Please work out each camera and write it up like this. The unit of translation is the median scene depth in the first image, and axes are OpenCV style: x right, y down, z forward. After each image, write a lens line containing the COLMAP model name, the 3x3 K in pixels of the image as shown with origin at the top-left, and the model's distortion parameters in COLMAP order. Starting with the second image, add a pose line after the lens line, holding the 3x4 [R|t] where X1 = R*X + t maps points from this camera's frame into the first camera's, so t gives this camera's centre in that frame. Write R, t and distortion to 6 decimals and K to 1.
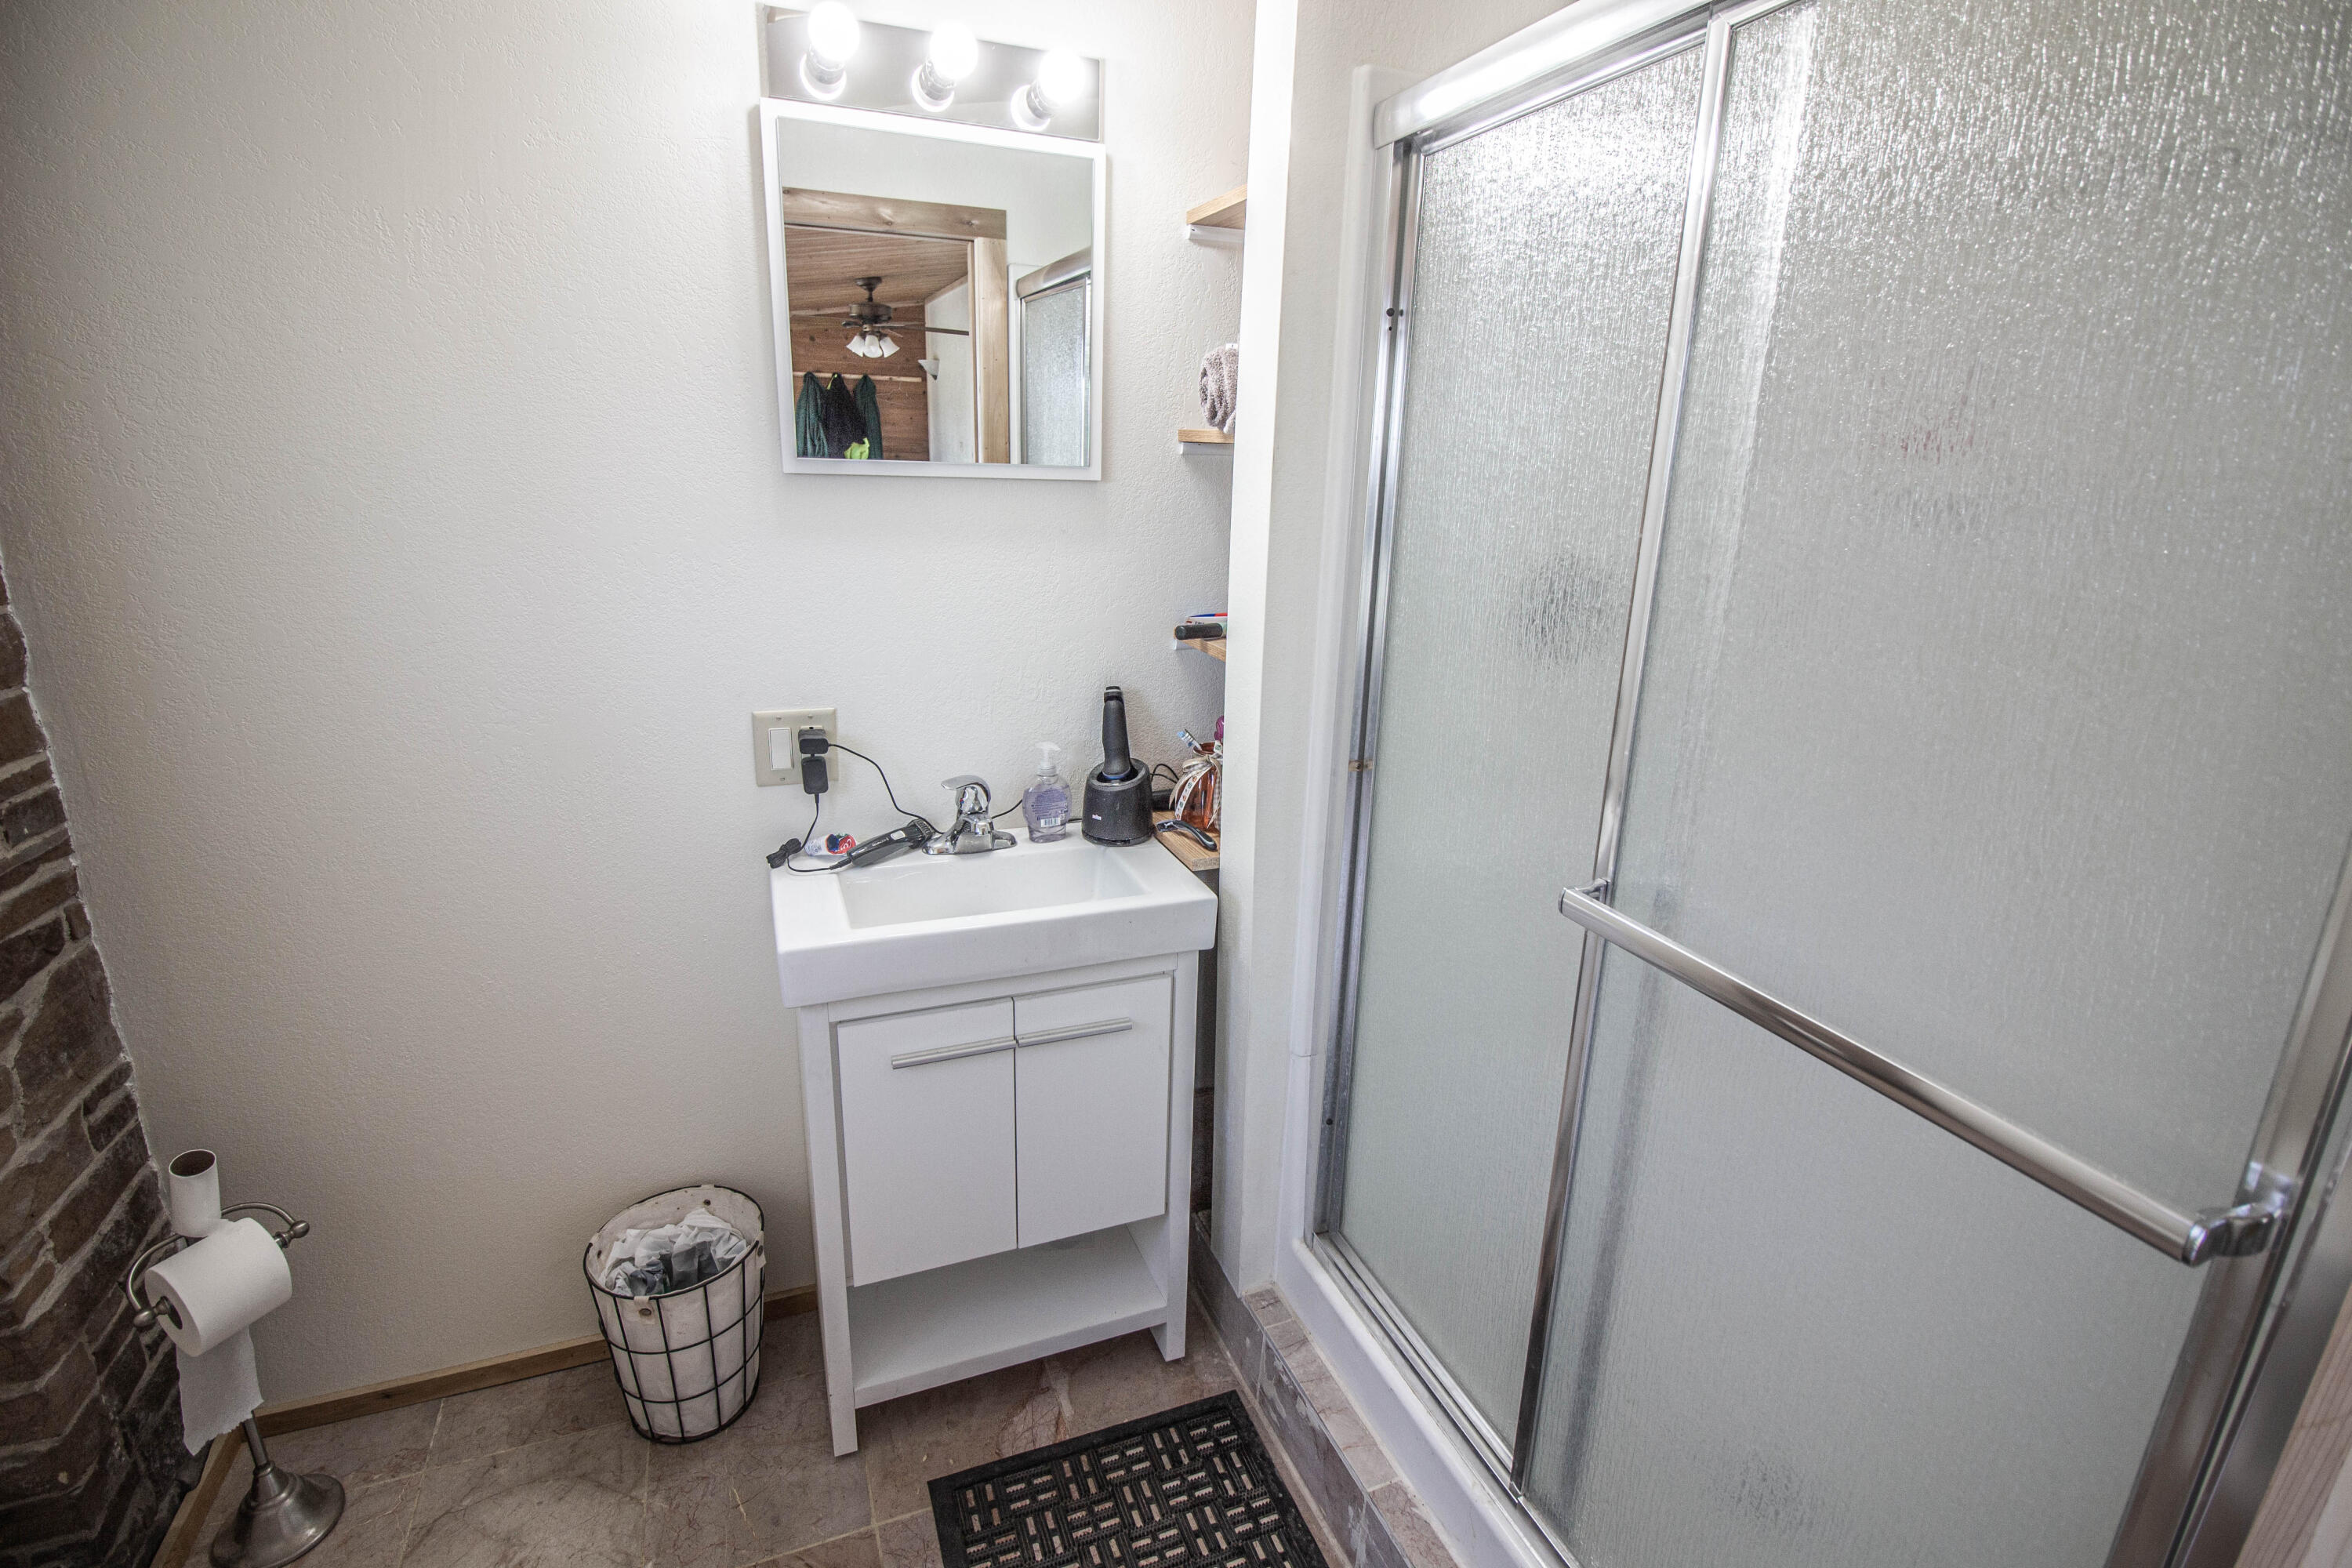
lens RADIAL K [[1086.5, 0, 1179.3], [0, 1086.5, 765.7], [0, 0, 1]] dist [-0.001212, -0.011855]
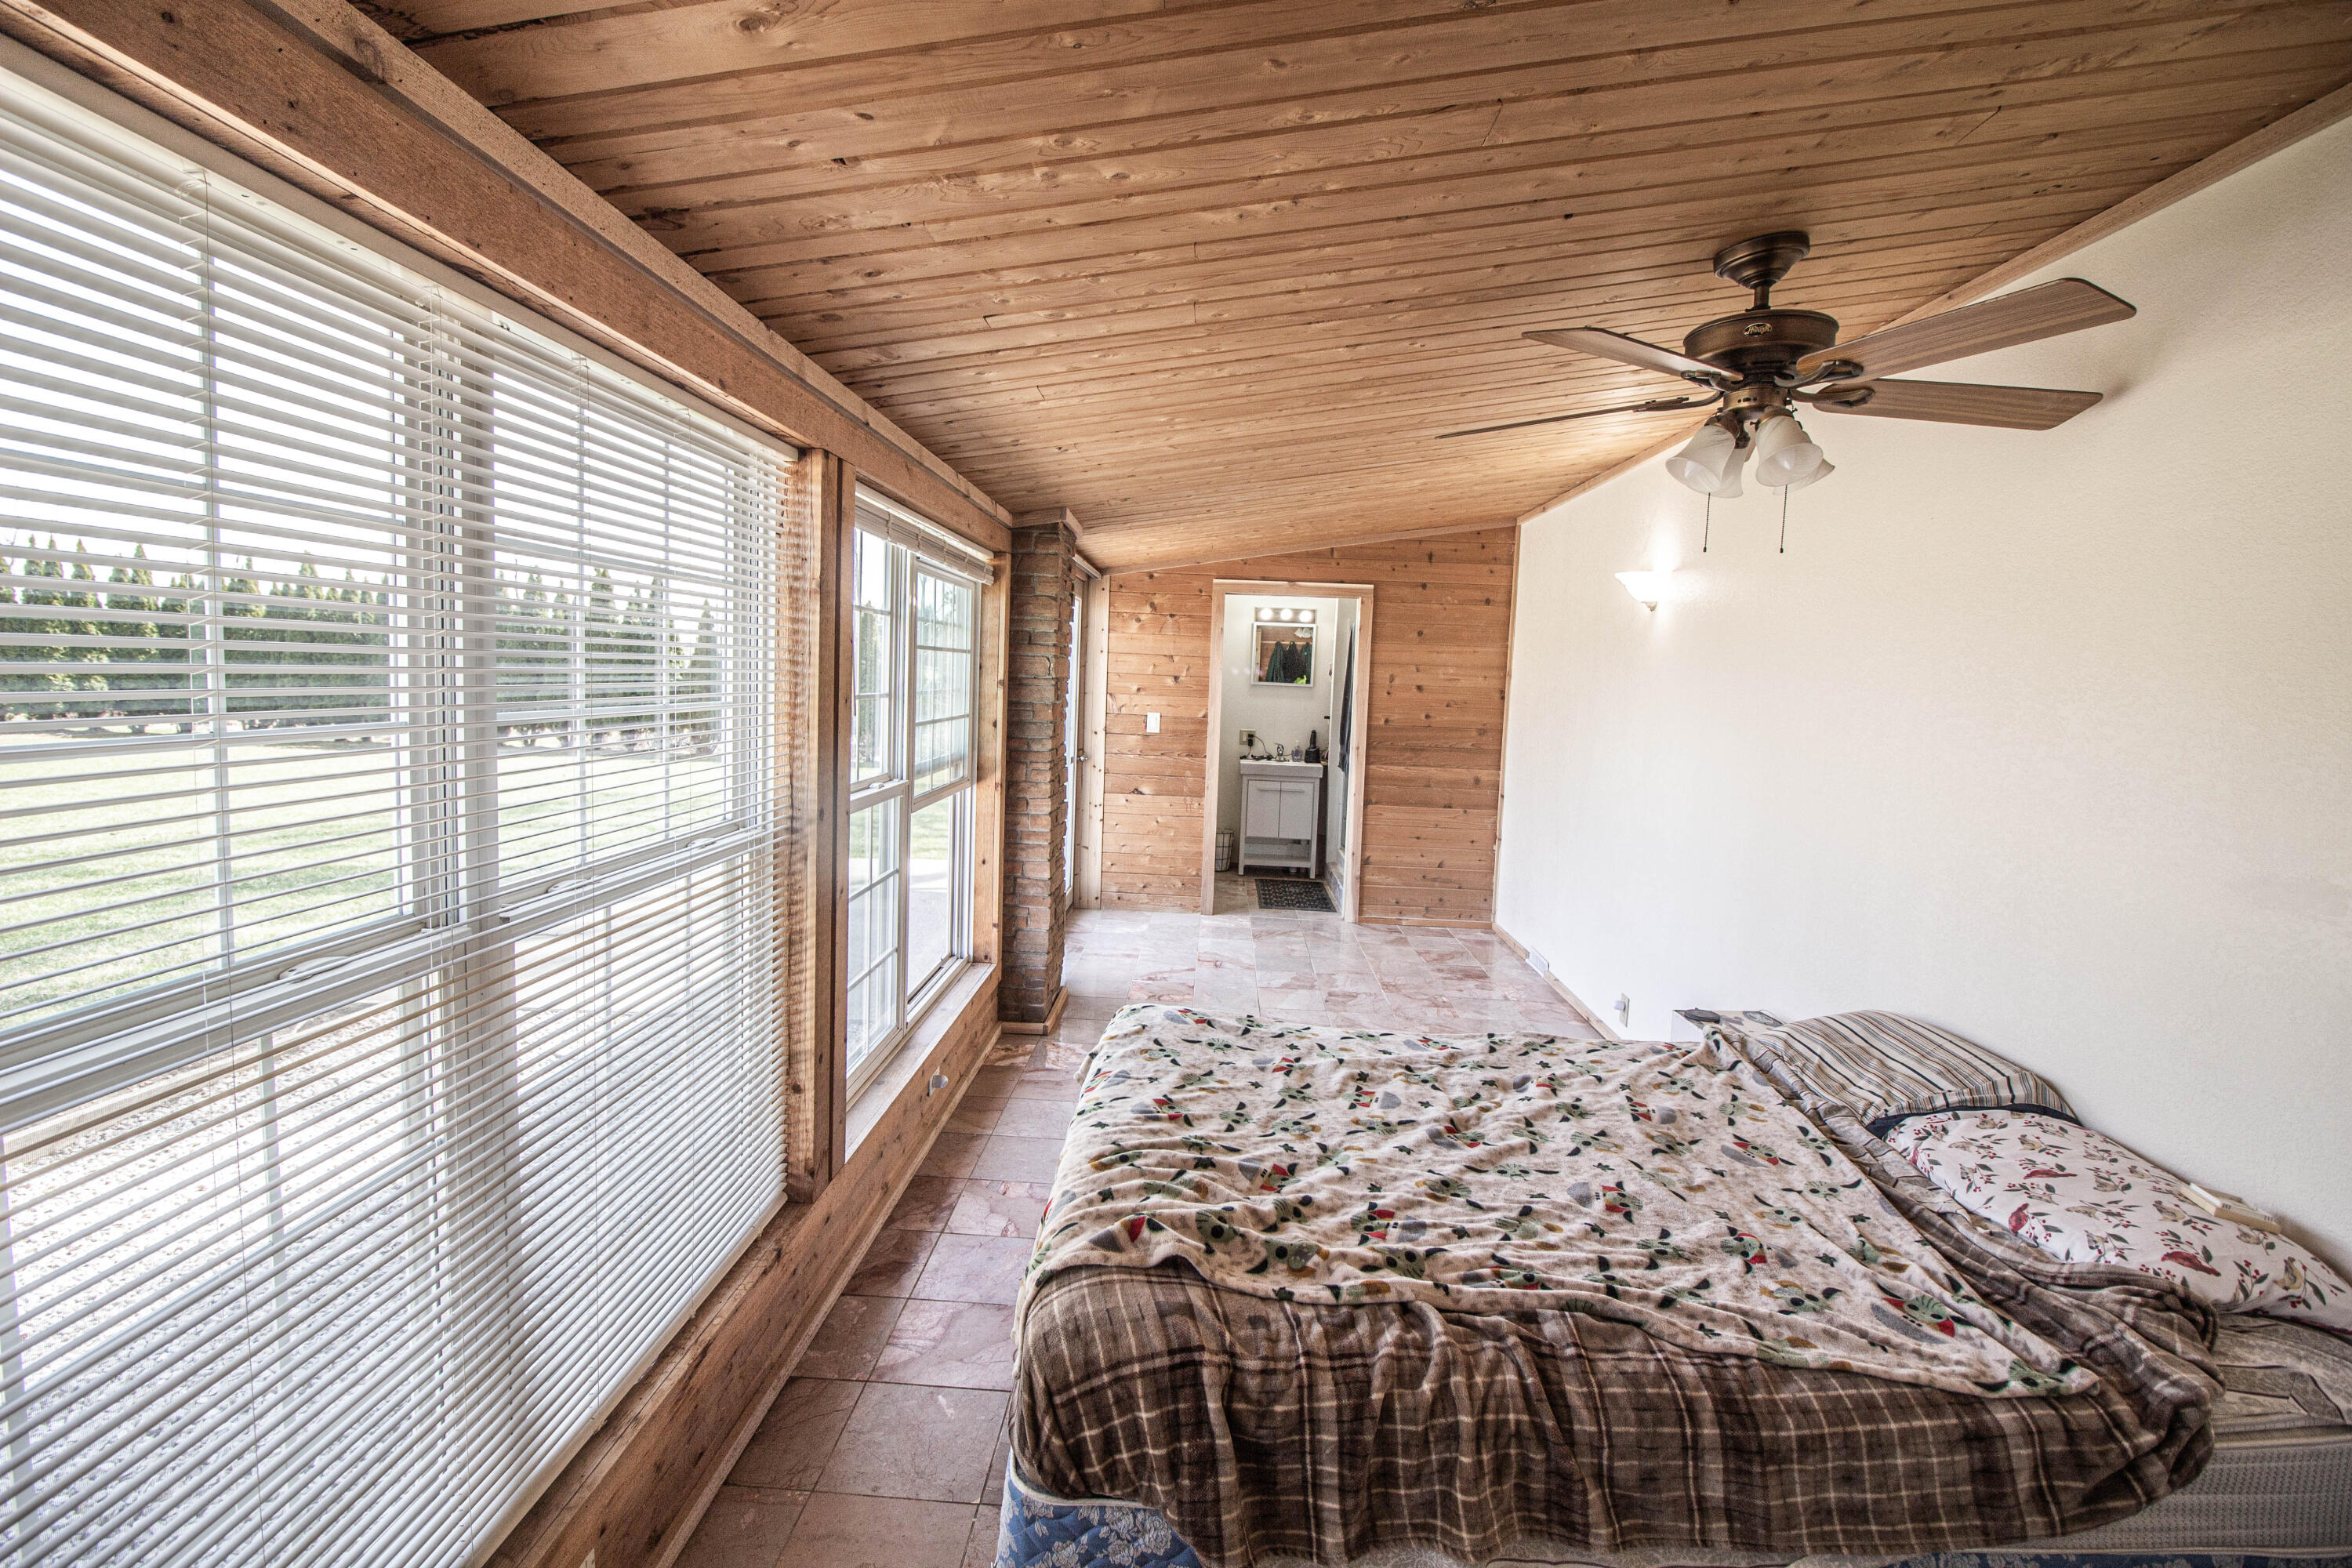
lens RADIAL K [[1086.5, 0, 1179.3], [0, 1086.5, 765.7], [0, 0, 1]] dist [-0.001212, -0.011855]
pose [[0.911403, 0.044188, -0.409135, 1.463262], [-0.126363, 0.976237, -0.176052, 1.068288], [0.391633, 0.212154, 0.895329, -3.701325]]
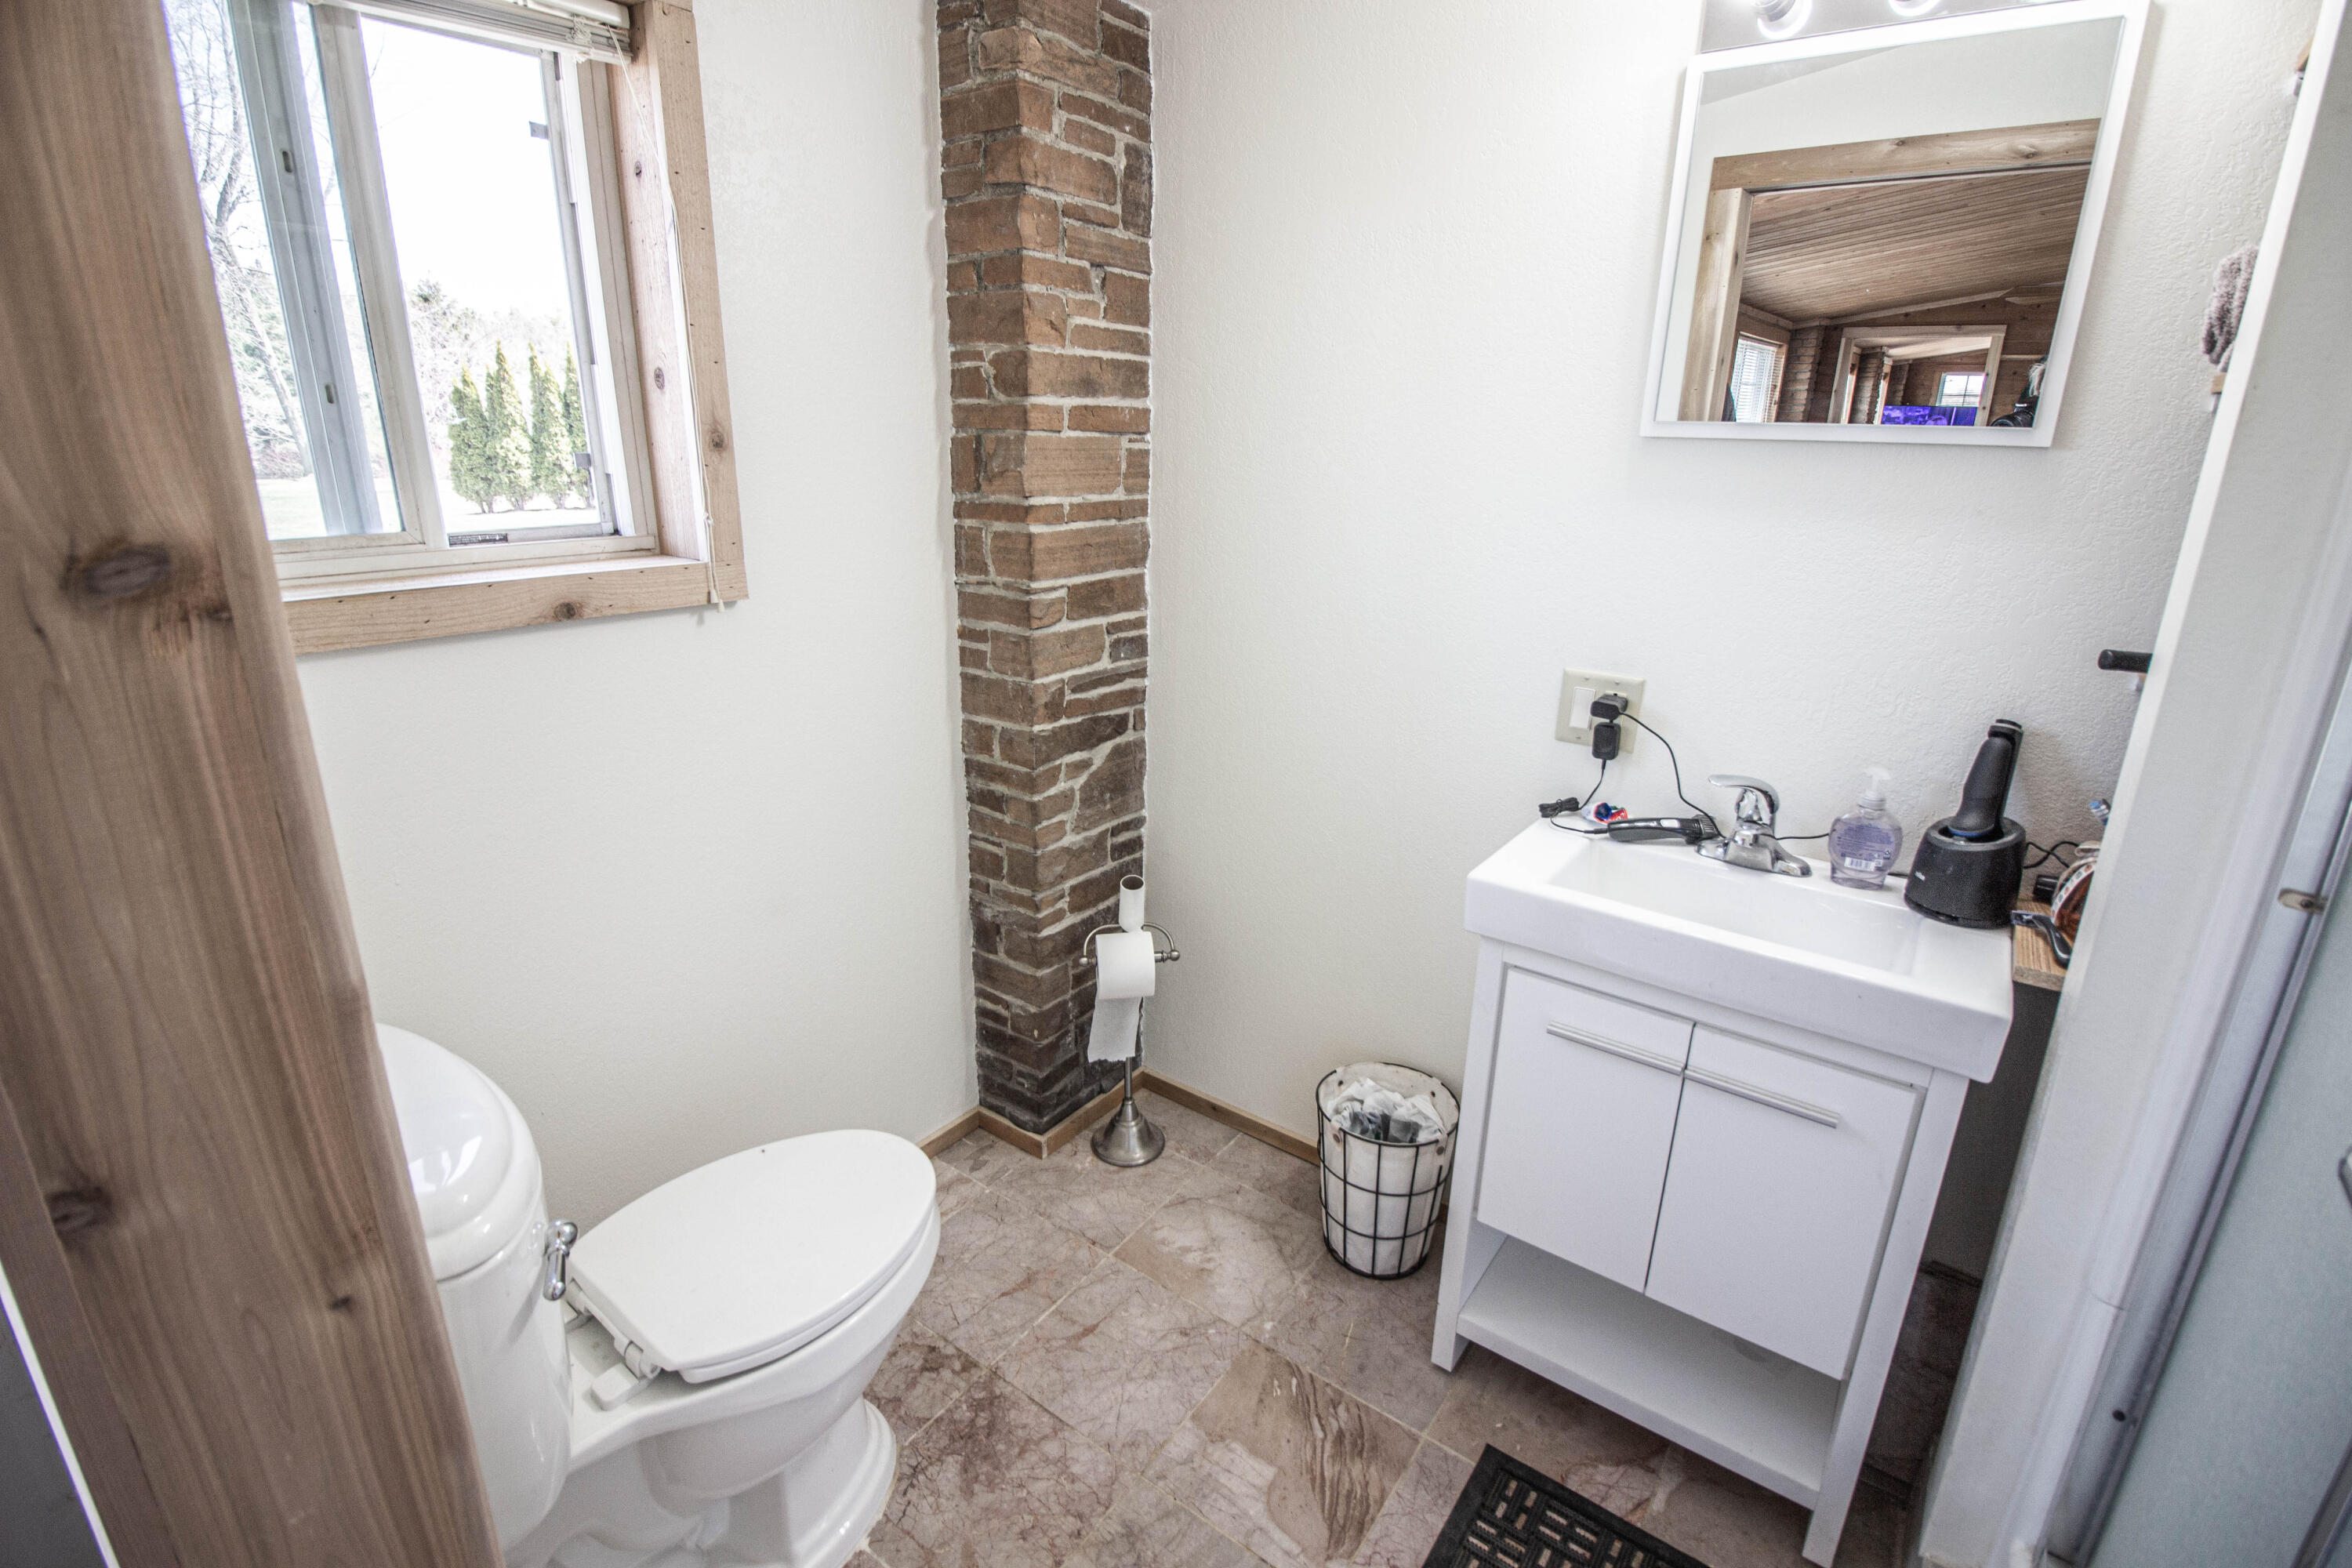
lens RADIAL K [[1086.5, 0, 1179.3], [0, 1086.5, 765.7], [0, 0, 1]] dist [-0.001212, -0.011855]
pose [[0.529247, 0.231521, -0.816269, 0.287154], [-0.234598, 0.964476, 0.121451, 0.001314], [0.815391, 0.127218, 0.564760, 0.120599]]
